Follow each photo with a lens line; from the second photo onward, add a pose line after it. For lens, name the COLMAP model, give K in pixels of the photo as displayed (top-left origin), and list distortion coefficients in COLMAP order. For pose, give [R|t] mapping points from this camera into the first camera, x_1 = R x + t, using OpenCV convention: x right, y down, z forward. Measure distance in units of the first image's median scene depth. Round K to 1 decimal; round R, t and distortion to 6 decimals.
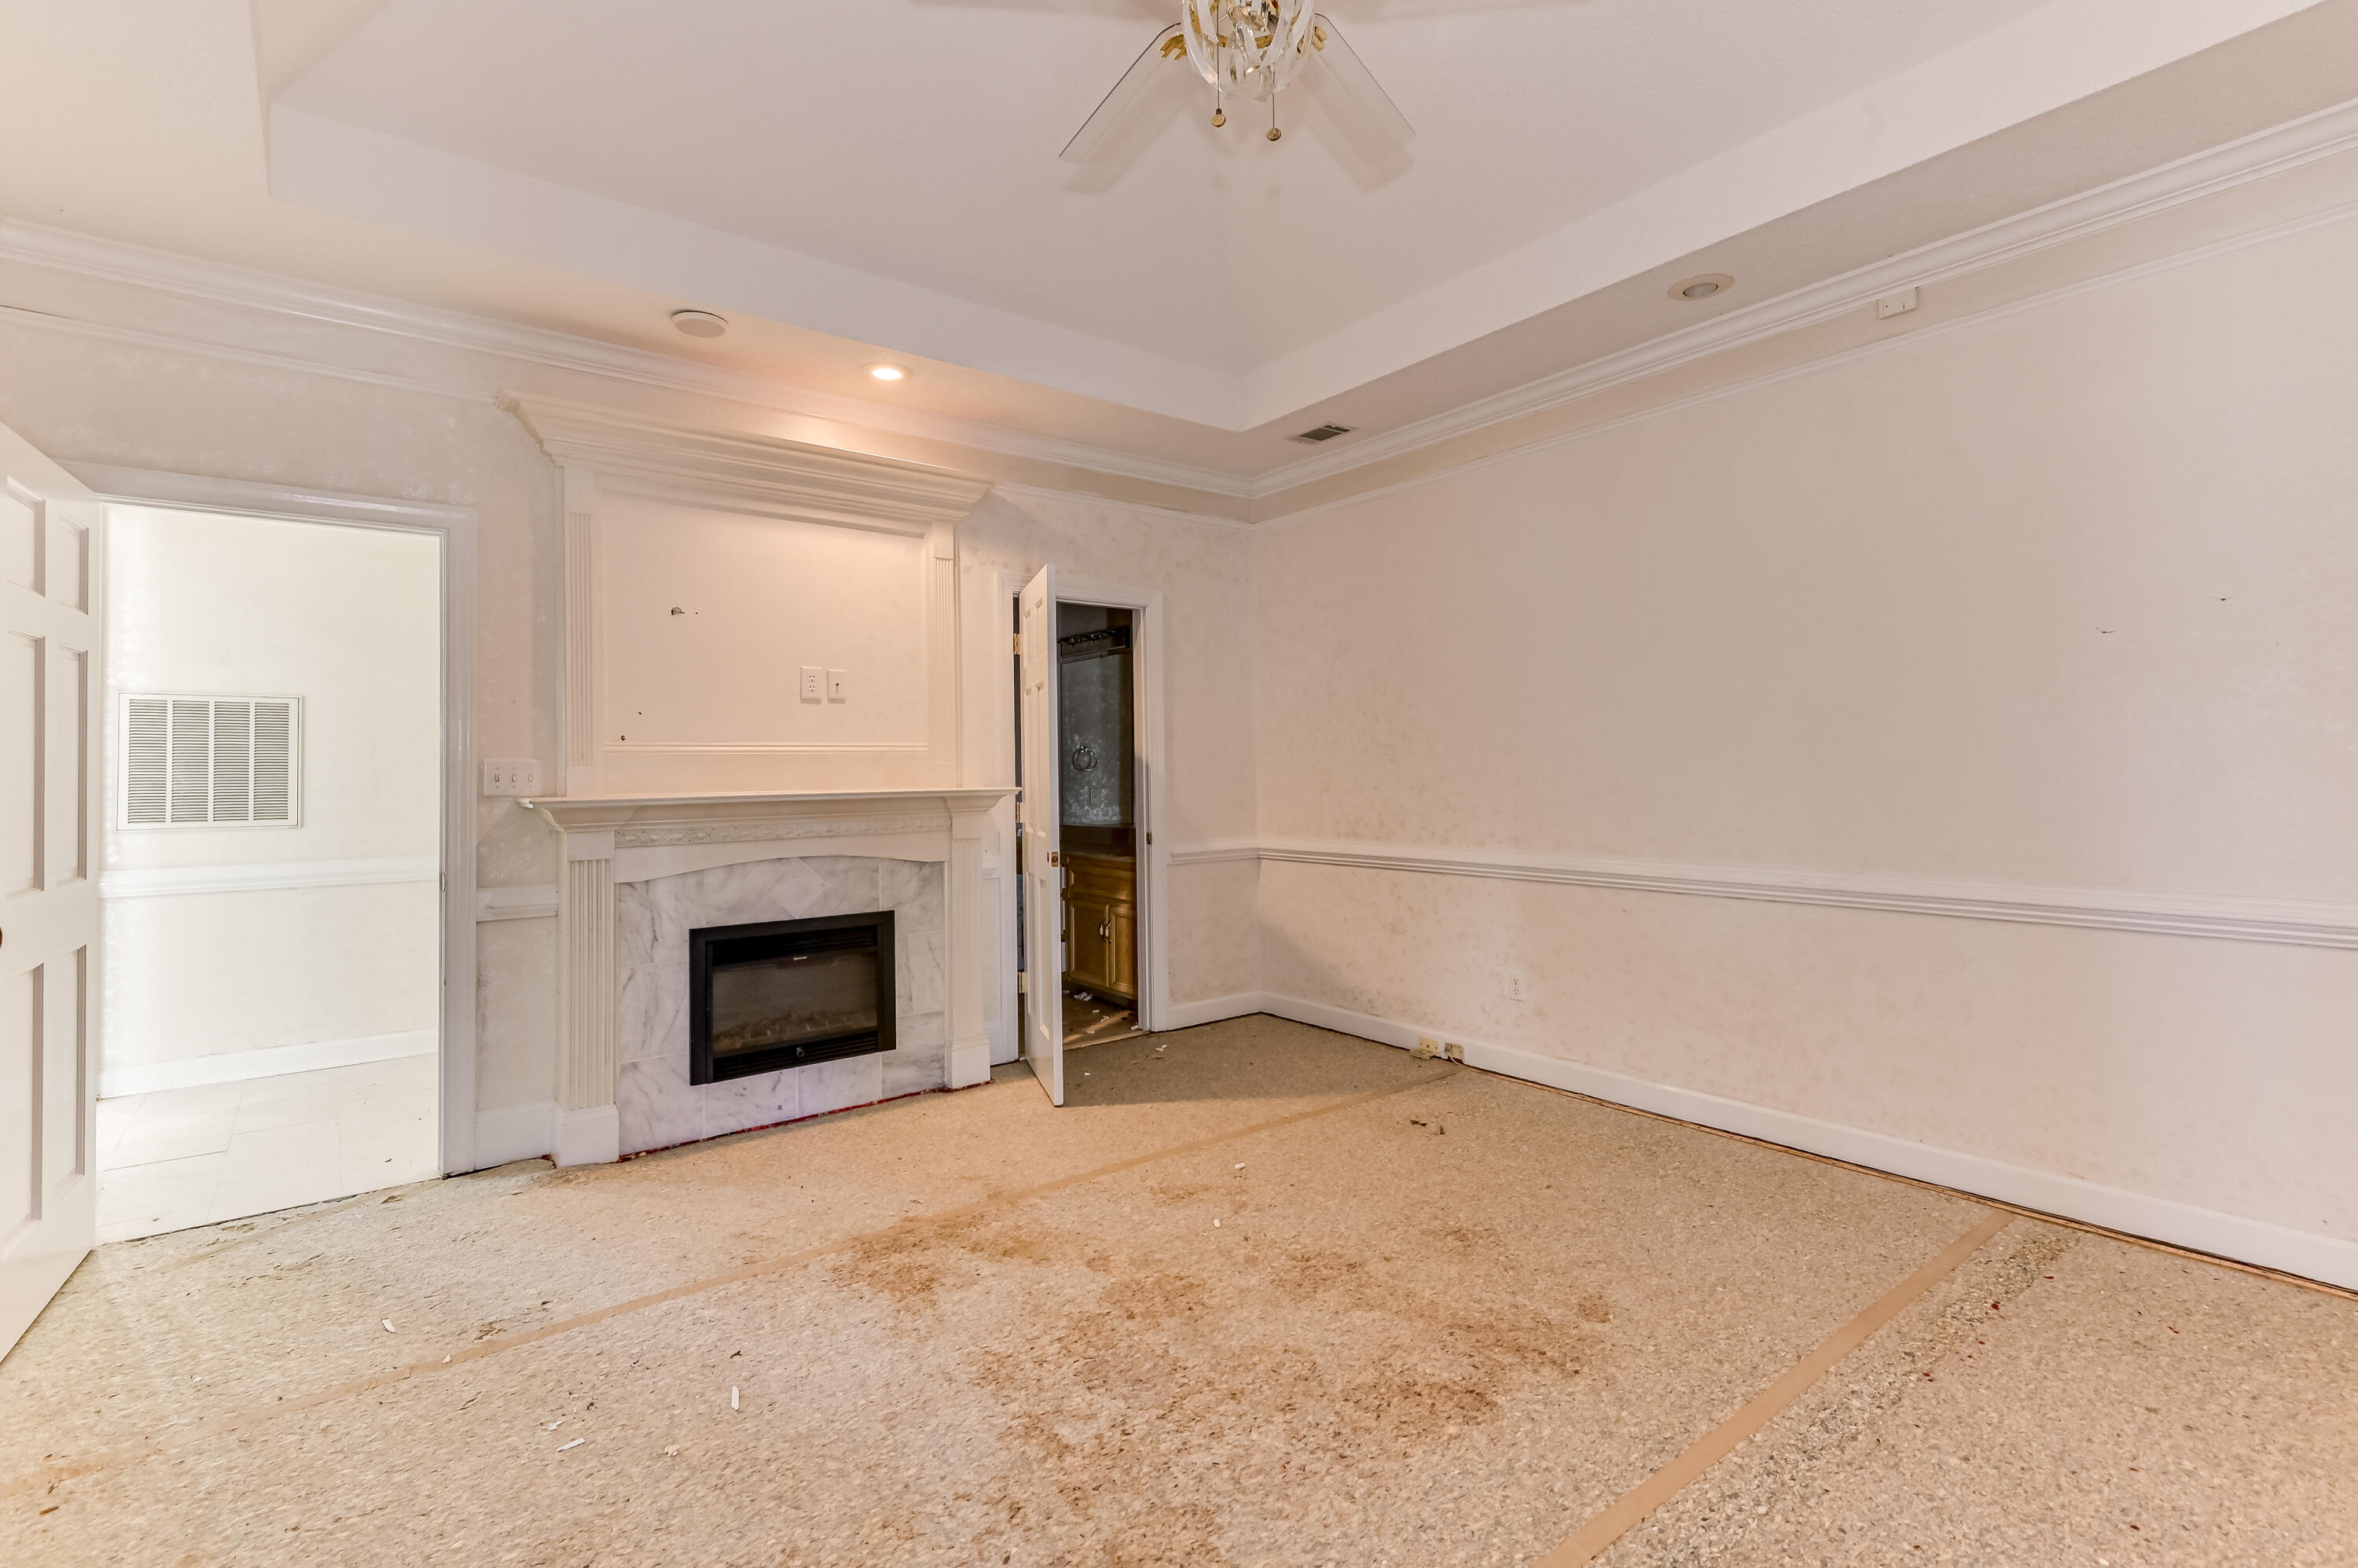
lens RADIAL K [[1066.2, 0, 1188.4], [0, 1066.2, 782.5], [0, 0, 1]] dist [0.047288, -0.021872]
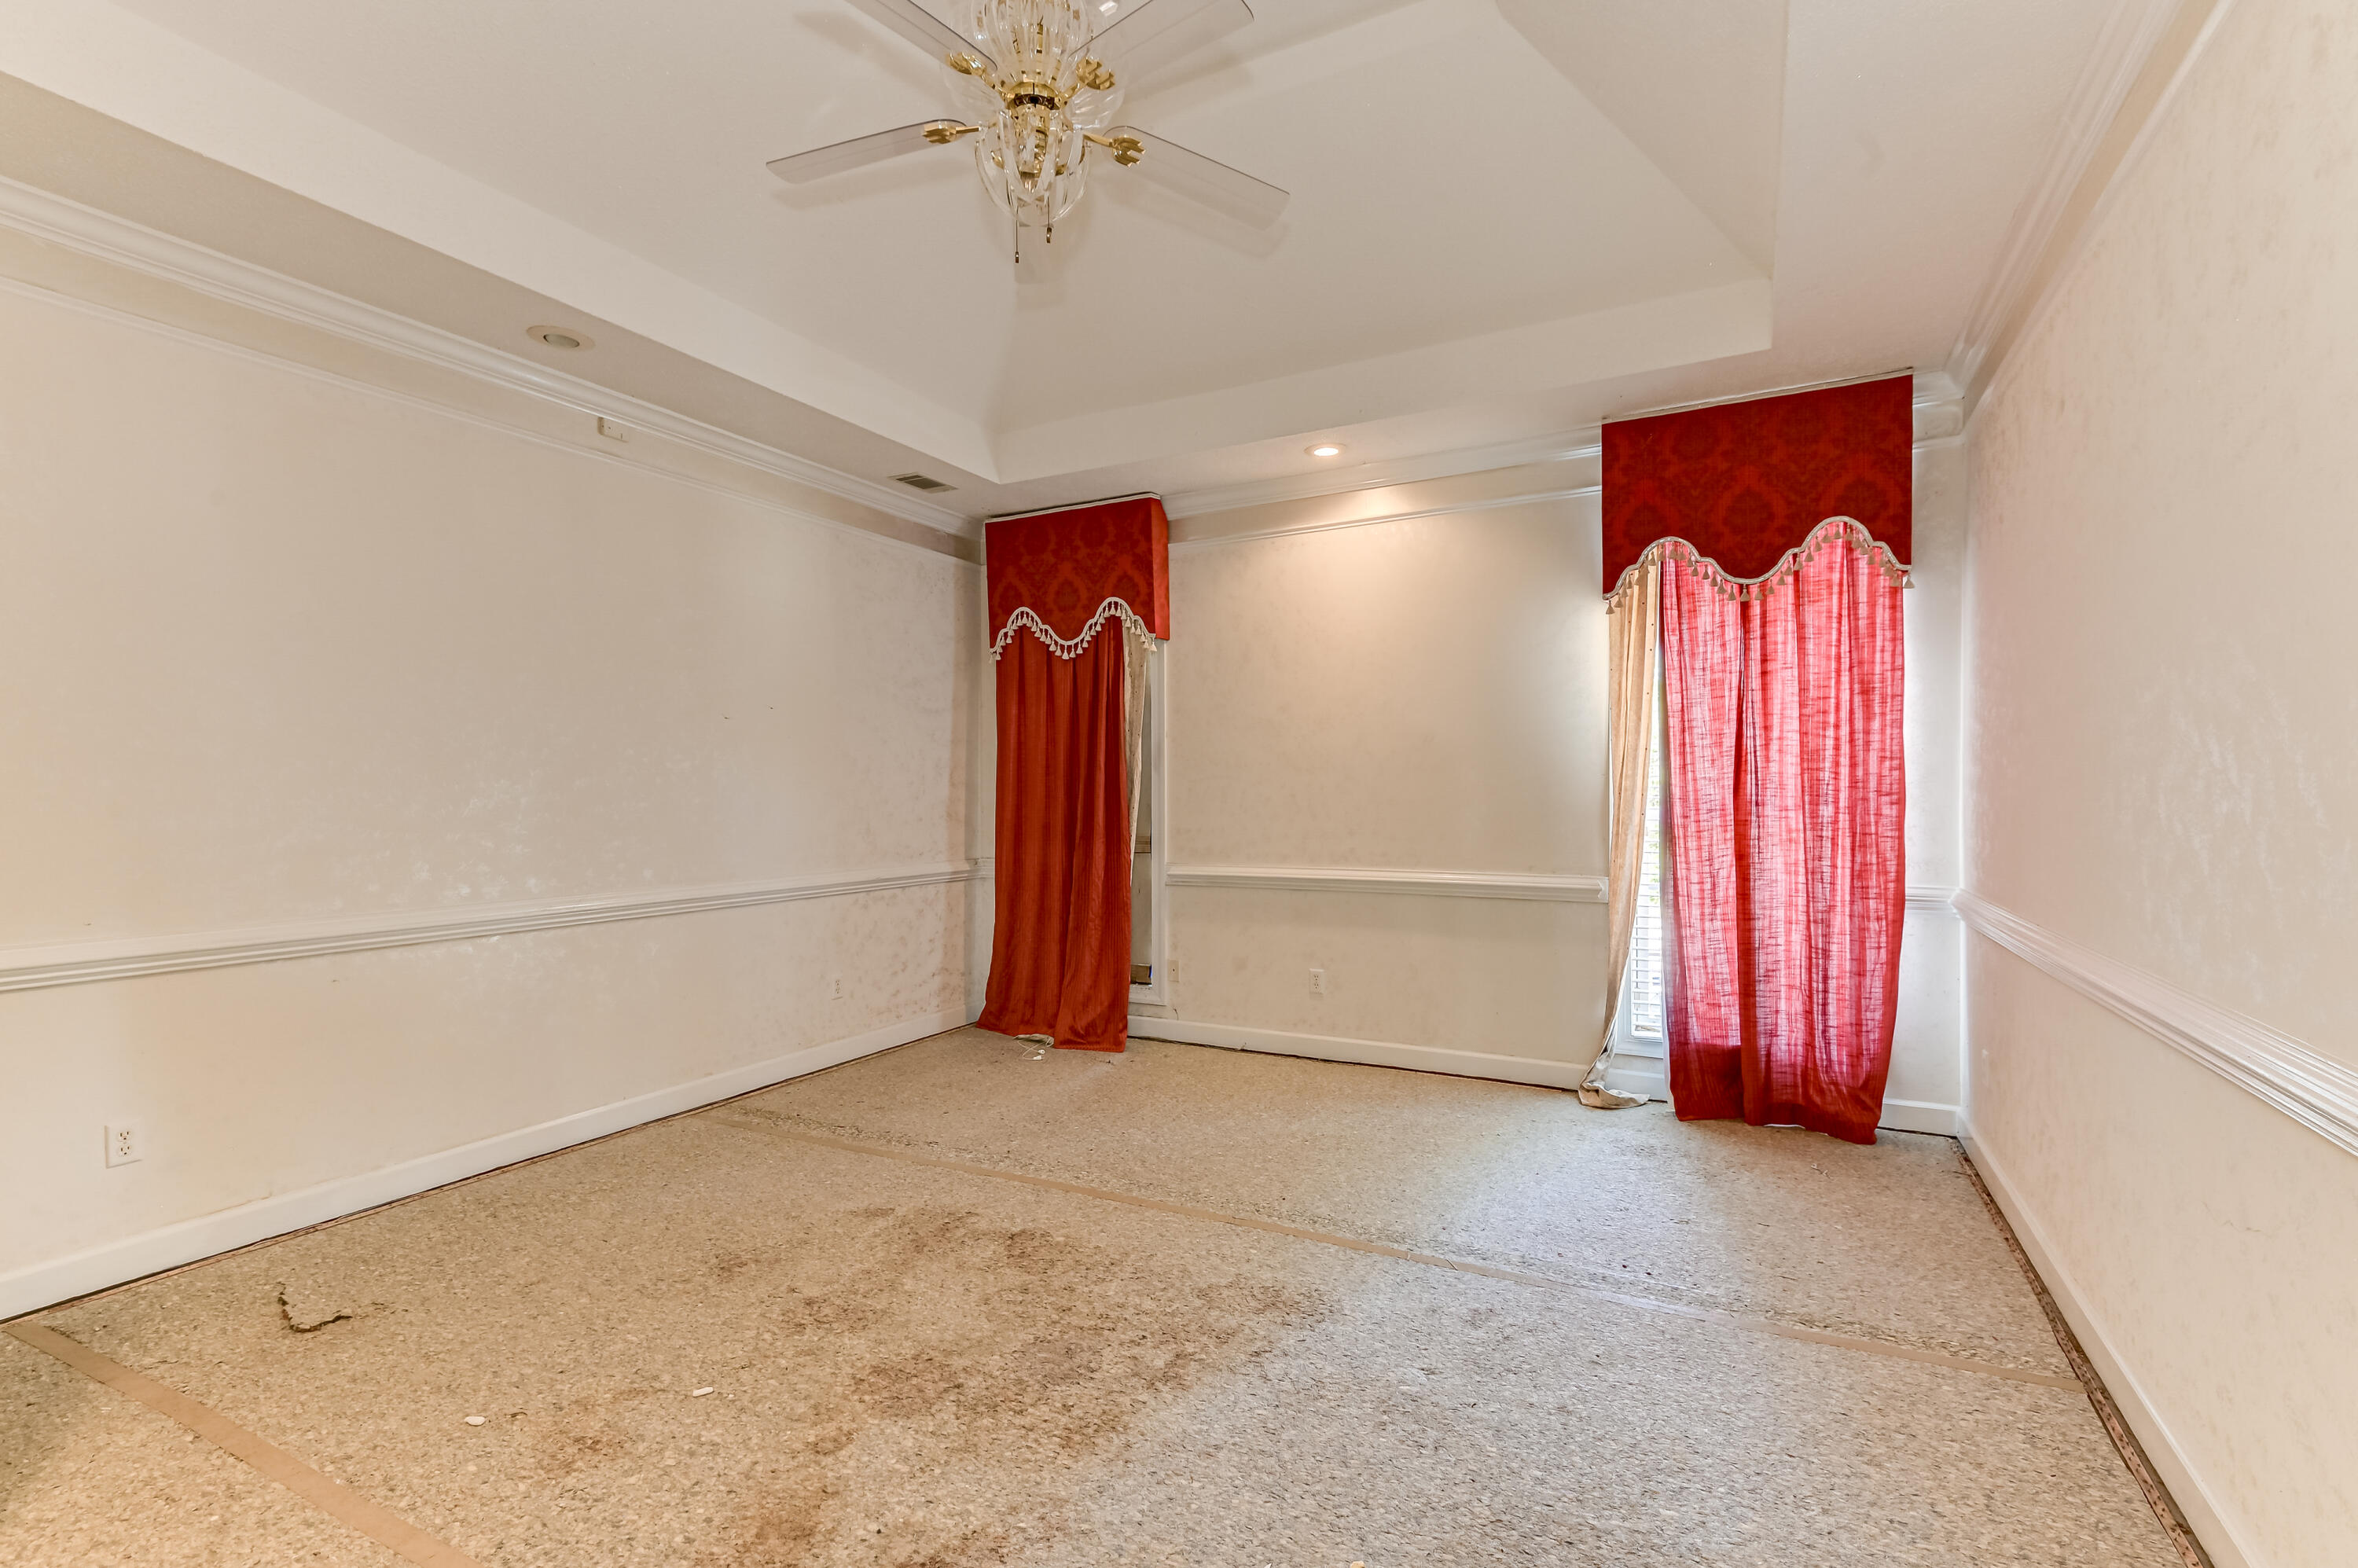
lens RADIAL K [[1066.2, 0, 1188.4], [0, 1066.2, 782.5], [0, 0, 1]] dist [0.047288, -0.021872]
pose [[-0.409074, 0.026958, 0.912103, -0.961910], [0.022931, 0.999552, -0.019258, 0.000224], [-0.912213, 0.013038, -0.409509, 1.152404]]
